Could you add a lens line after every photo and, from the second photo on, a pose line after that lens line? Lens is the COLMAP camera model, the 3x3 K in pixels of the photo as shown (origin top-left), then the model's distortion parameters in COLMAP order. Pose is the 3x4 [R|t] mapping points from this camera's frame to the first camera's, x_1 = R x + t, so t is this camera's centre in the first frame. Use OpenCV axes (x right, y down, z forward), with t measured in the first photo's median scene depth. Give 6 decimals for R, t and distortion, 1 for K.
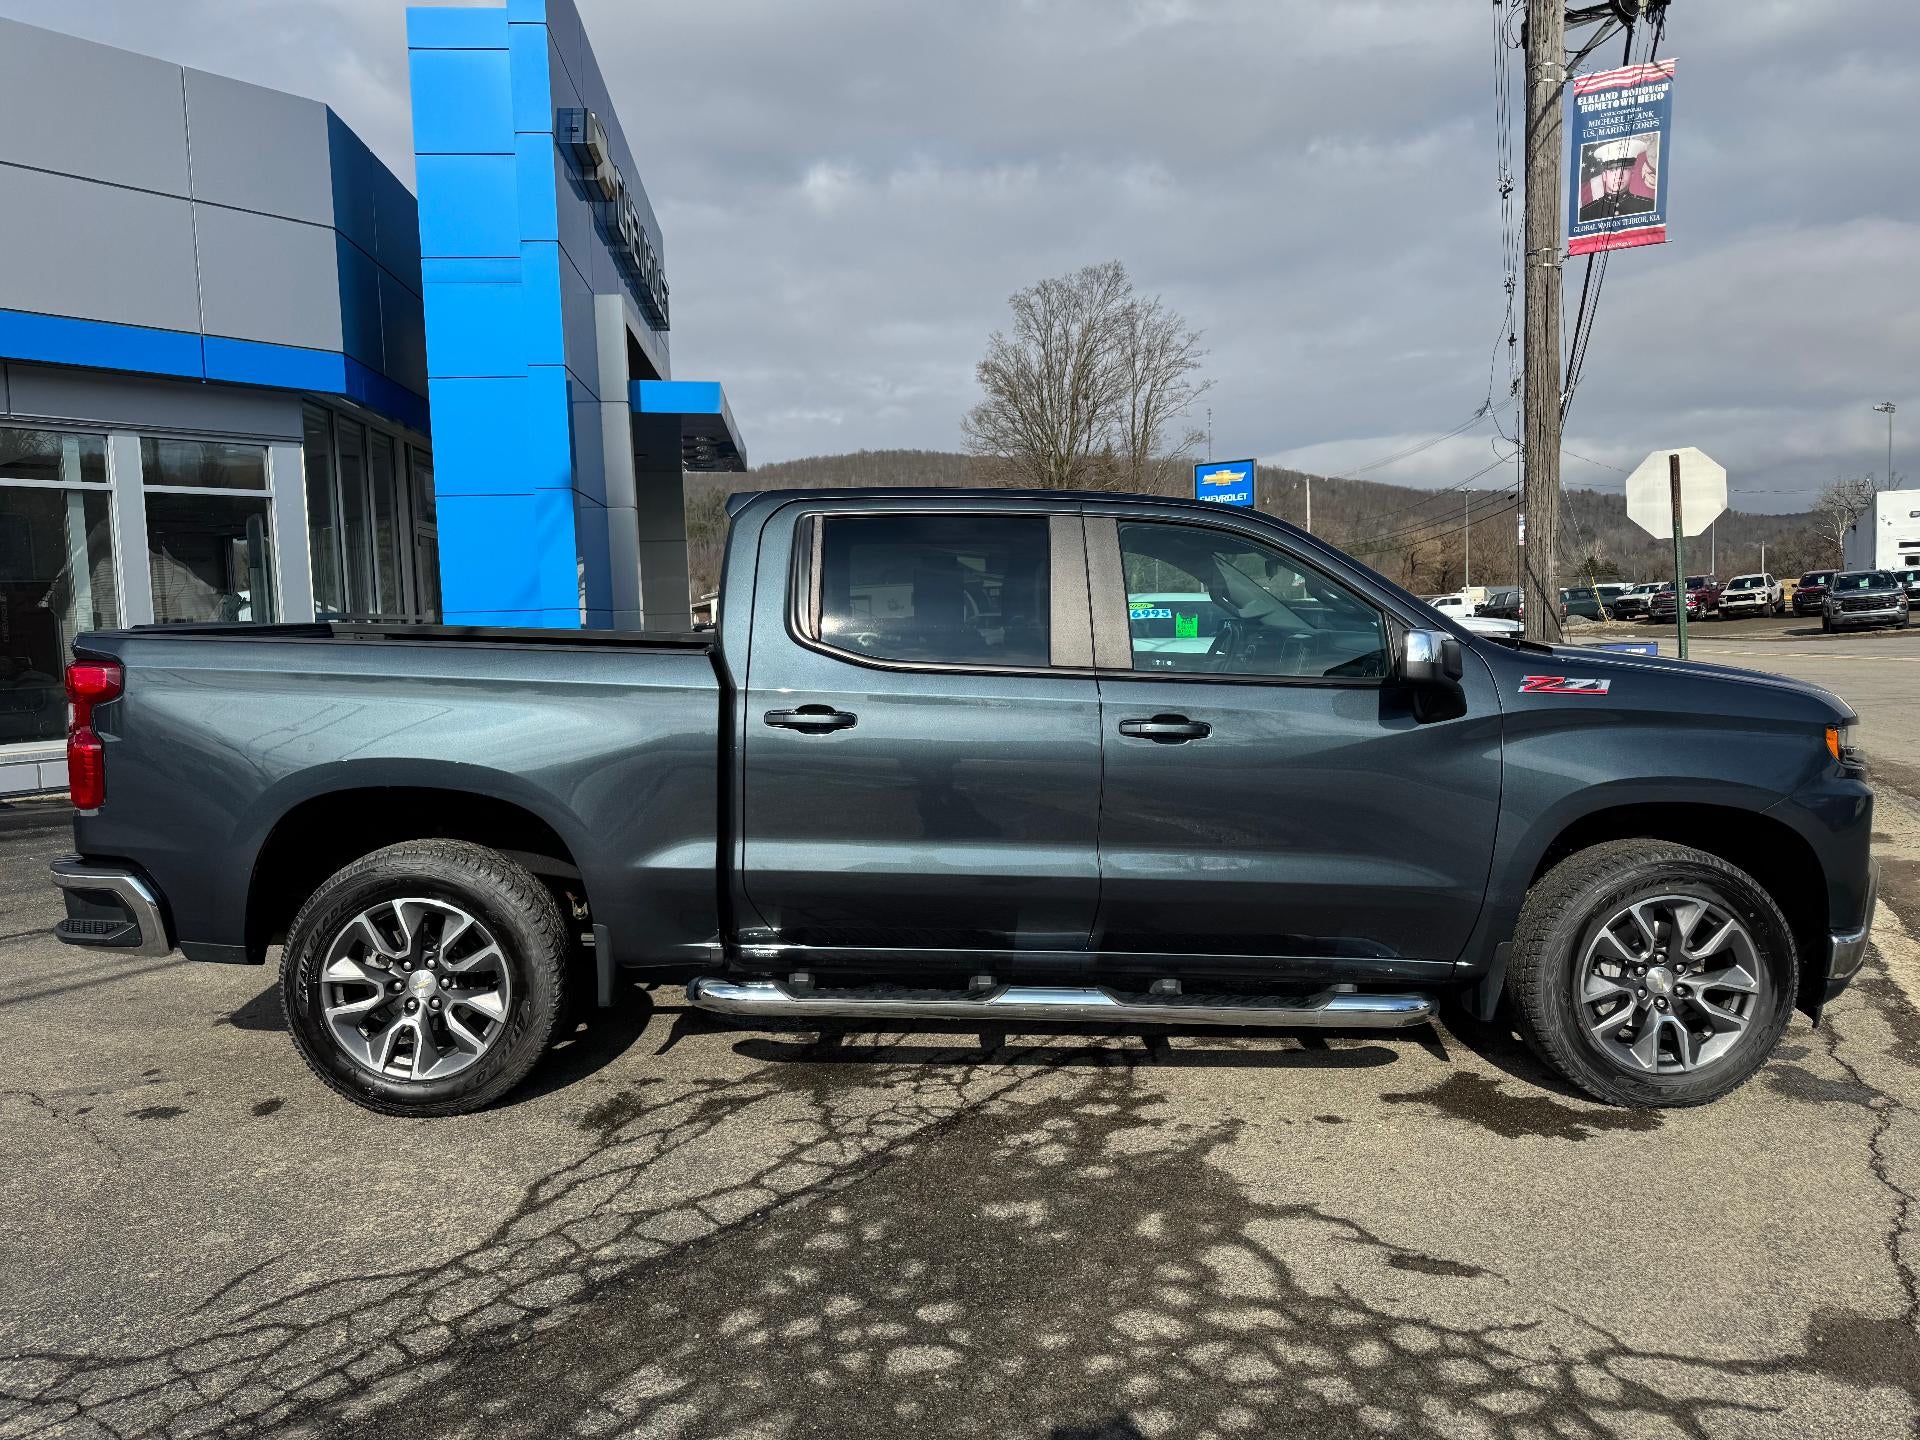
lens RADIAL K [[1353.5, 0, 966.3], [0, 1353.5, 708.3], [0, 0, 1]] dist [0.035707, -0.046875]
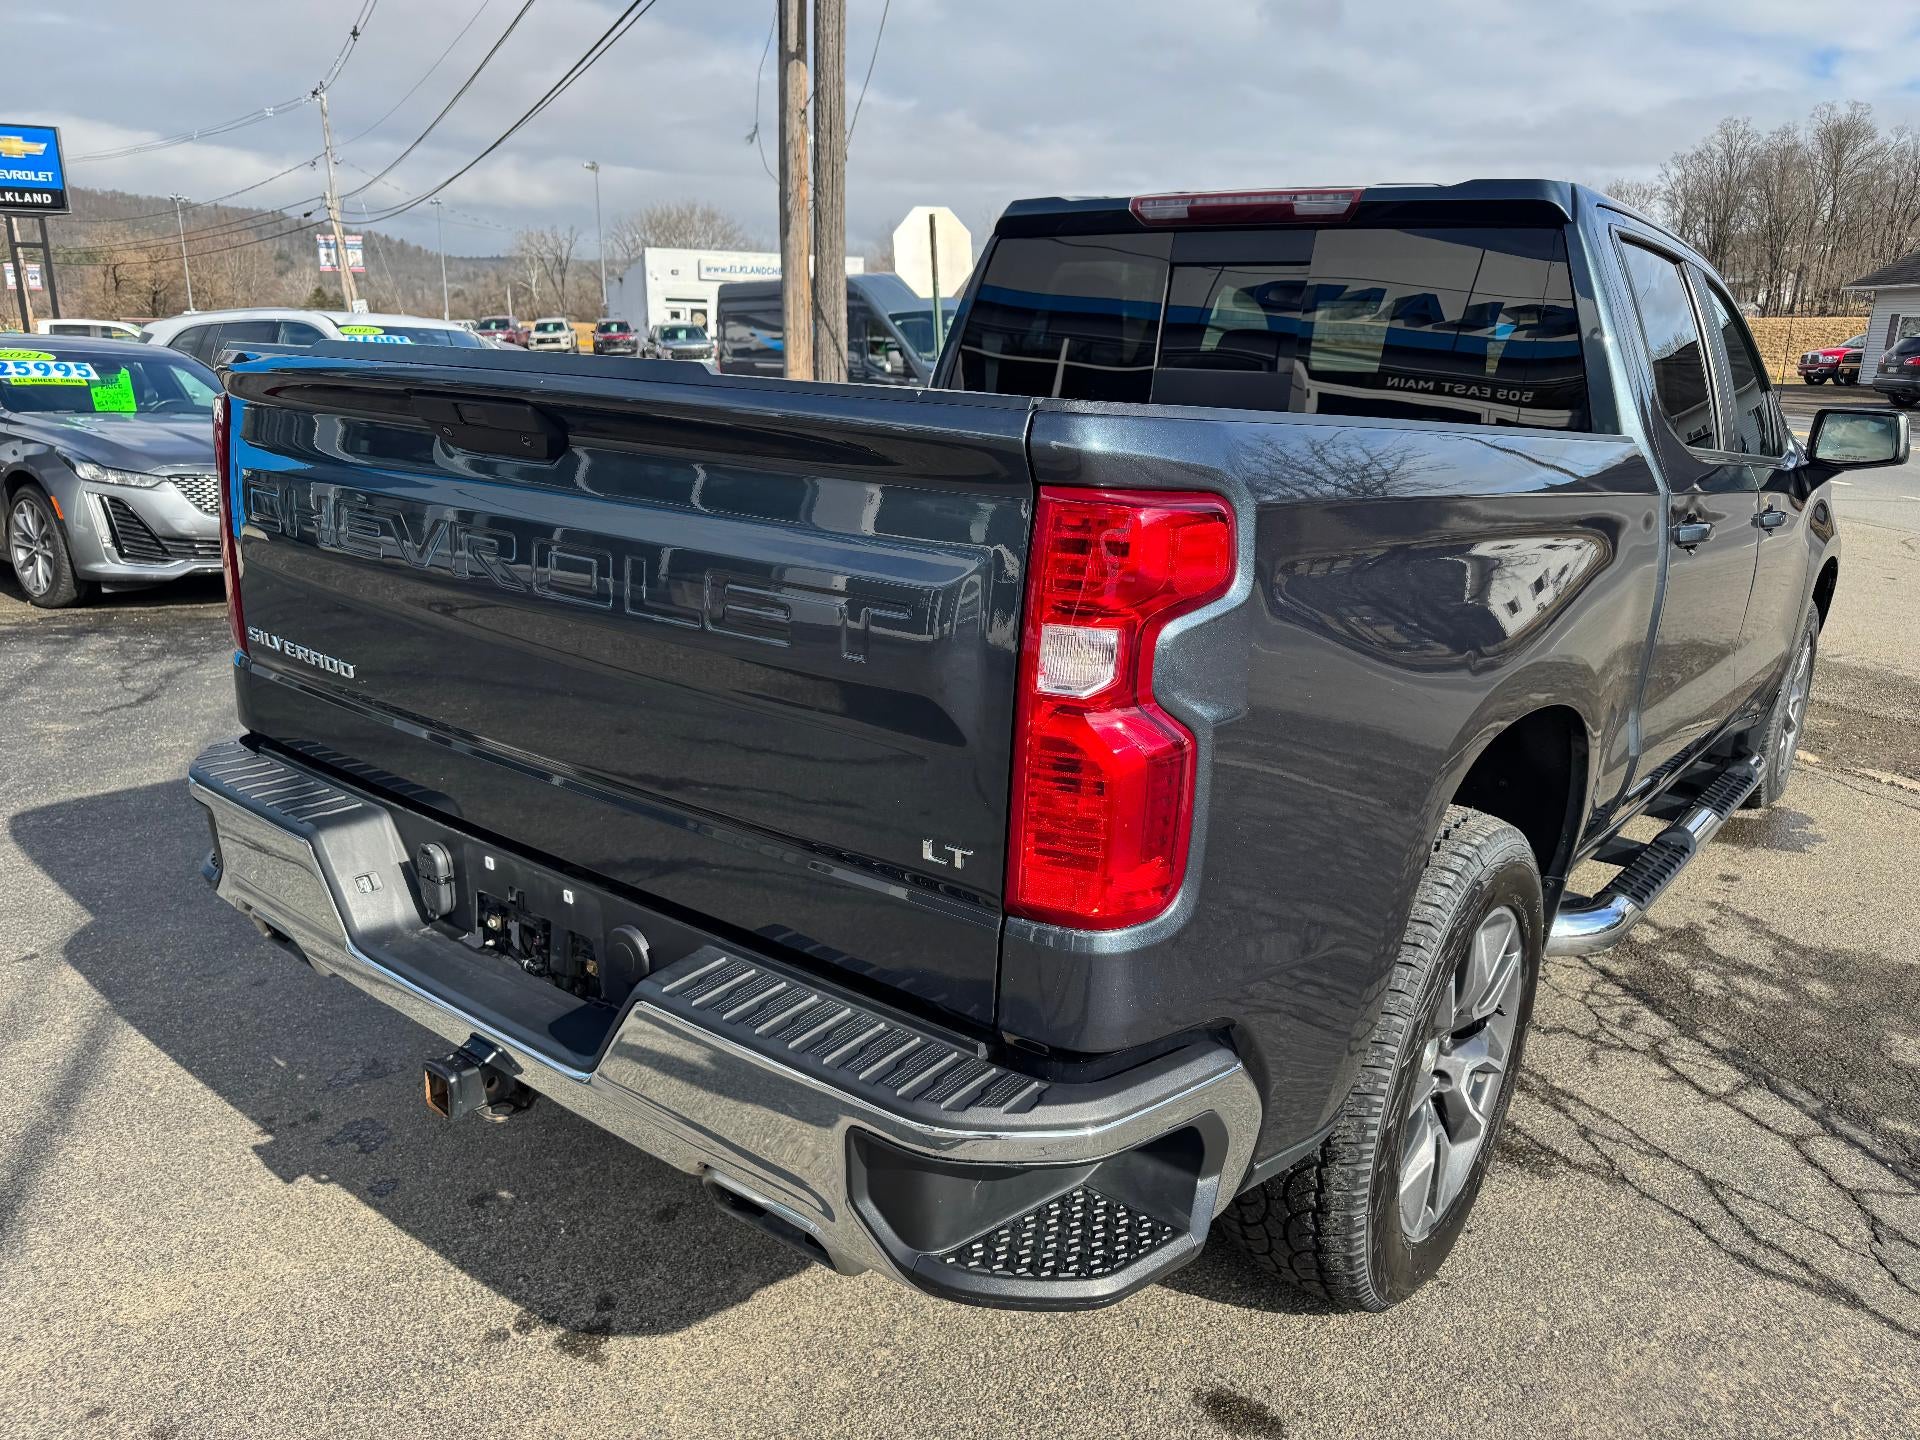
lens RADIAL K [[1353.5, 0, 974.6], [0, 1353.5, 705.4], [0, 0, 1]] dist [0.035707, -0.046875]
pose [[0.636113, -0.155976, 0.755667, -0.311957], [0.012013, 0.981238, 0.192424, -0.015411], [-0.771503, -0.113325, 0.626052, 0.279754]]
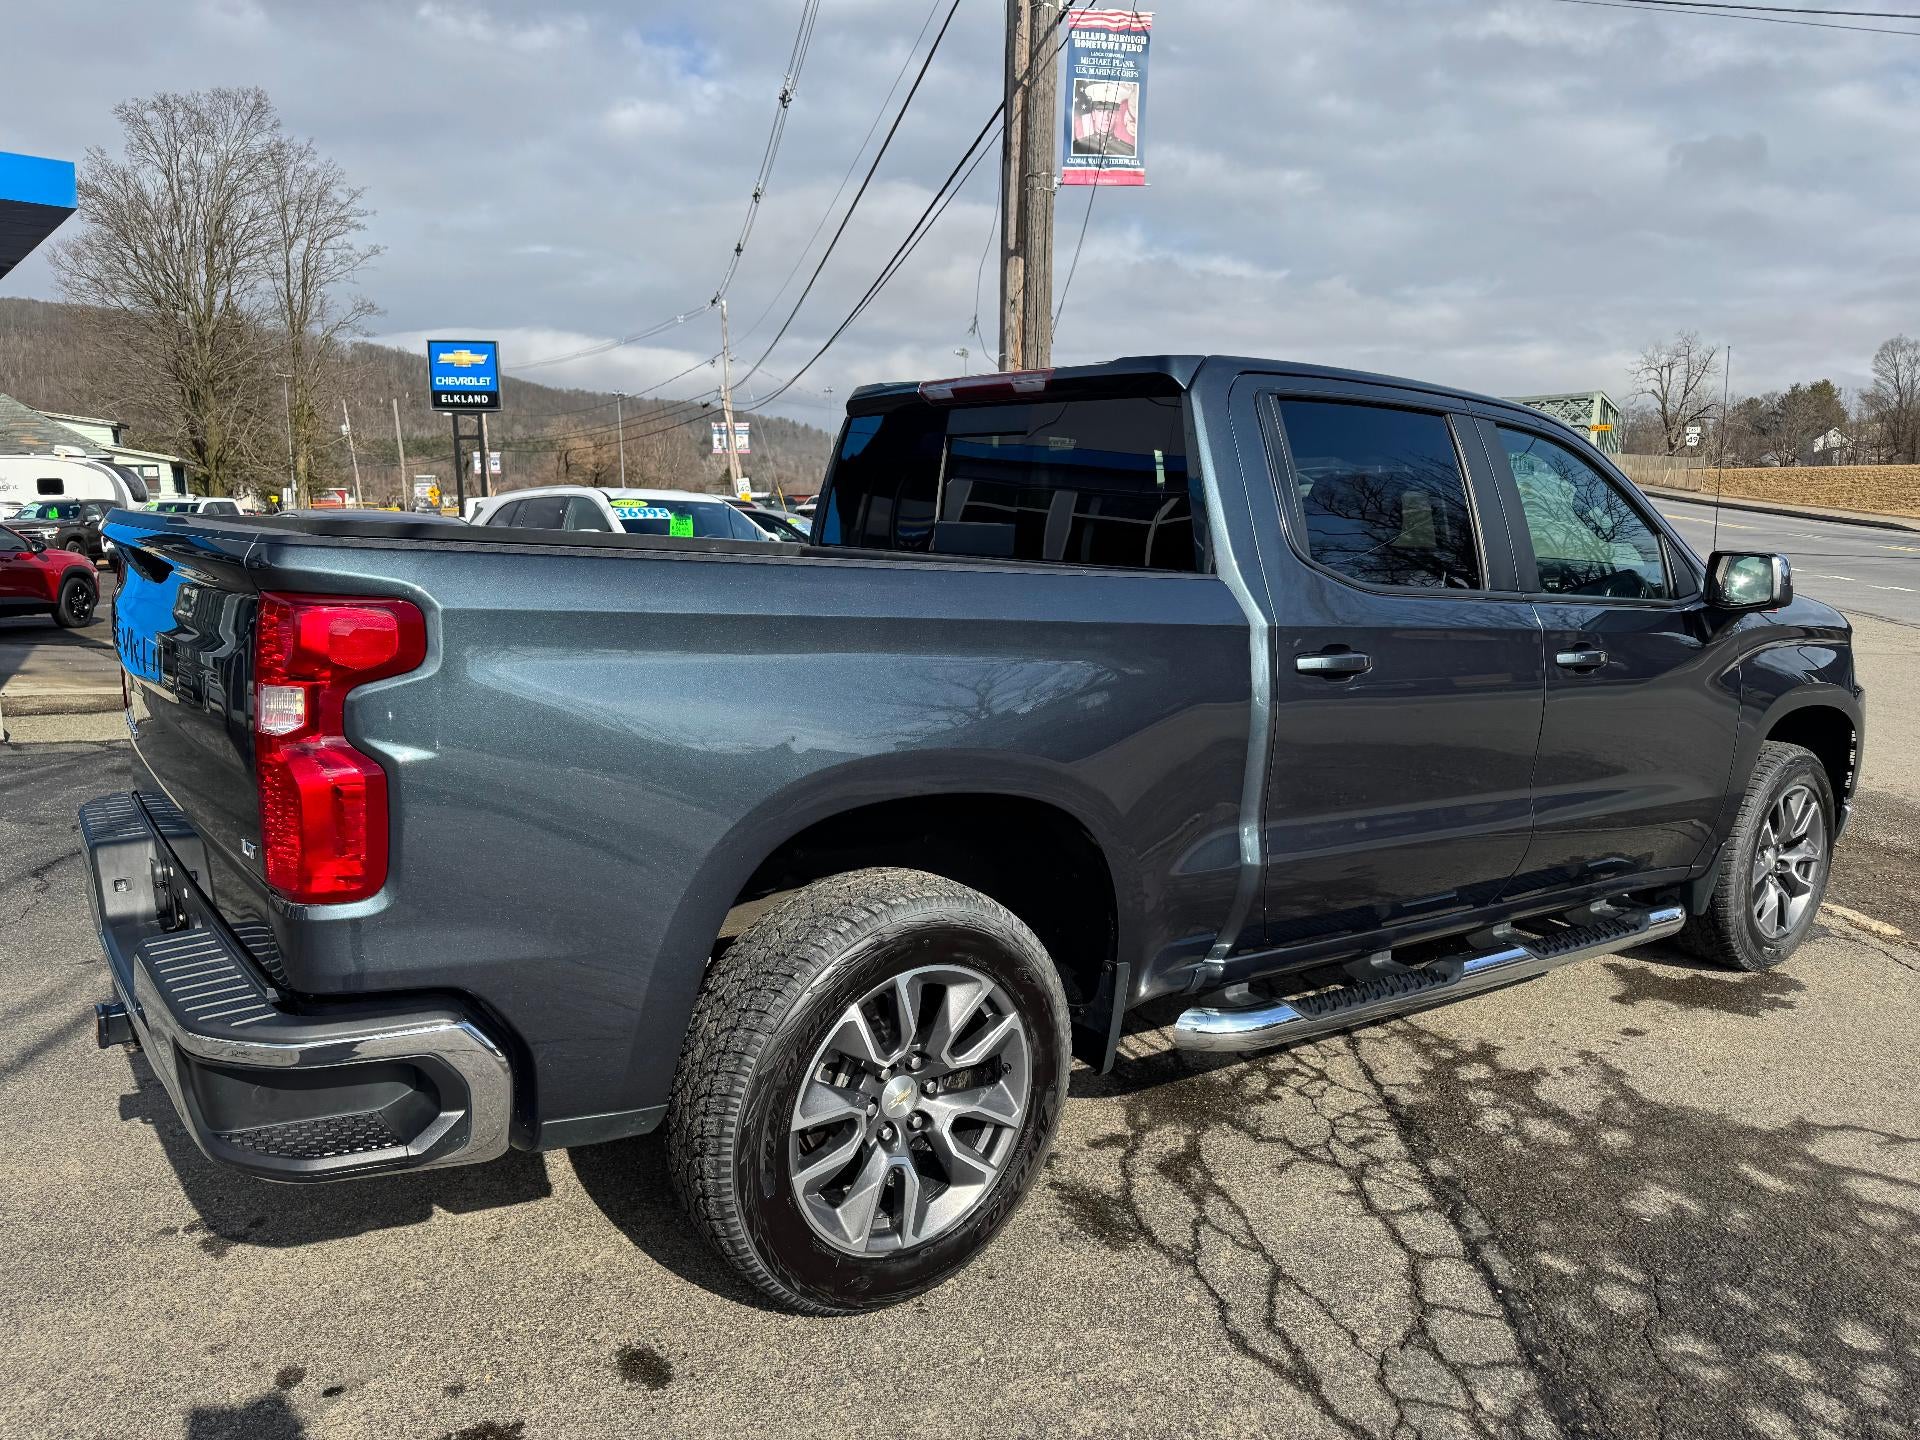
lens RADIAL K [[1353.5, 0, 967.0], [0, 1353.5, 702.6], [0, 0, 1]] dist [0.035707, -0.046875]
pose [[0.816313, -0.052778, 0.575194, -0.250422], [0.012521, 0.997200, 0.073731, -0.009769], [-0.577474, -0.052986, 0.814688, 0.162972]]
